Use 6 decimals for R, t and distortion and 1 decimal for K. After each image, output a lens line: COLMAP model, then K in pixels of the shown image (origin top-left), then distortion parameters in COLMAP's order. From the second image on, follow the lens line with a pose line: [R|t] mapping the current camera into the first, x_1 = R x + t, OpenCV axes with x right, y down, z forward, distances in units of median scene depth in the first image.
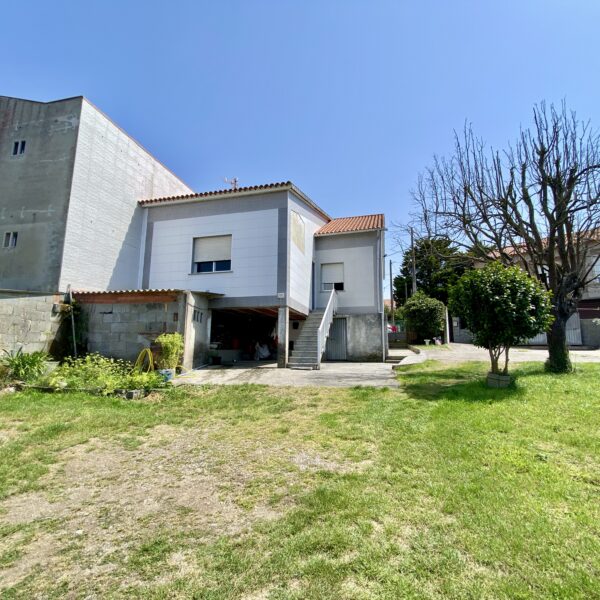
lens RADIAL K [[325.1, 0, 300.3], [0, 325.1, 303.1], [0, 0, 1]] dist [0.011473, -0.017720]
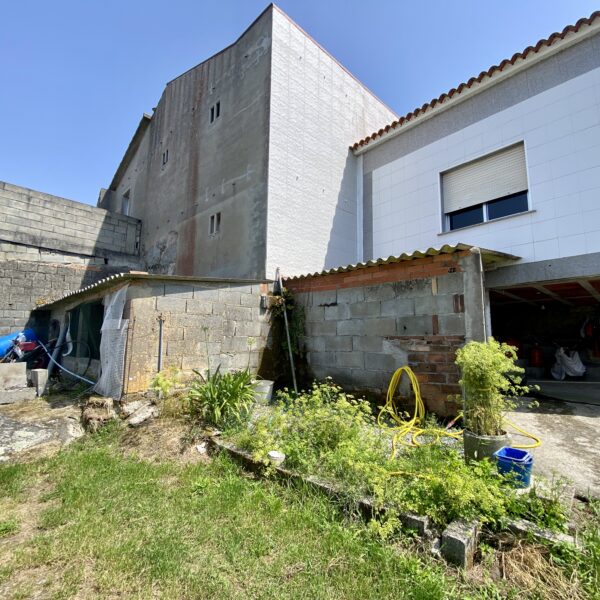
lens RADIAL K [[325.1, 0, 300.5], [0, 325.1, 301.0], [0, 0, 1]] dist [0.011473, -0.017720]
pose [[0.842930, -0.069958, -0.533456, -0.298325], [0.075940, 0.997054, -0.010761, 0.024973], [0.532638, -0.031440, 0.845759, 0.429145]]
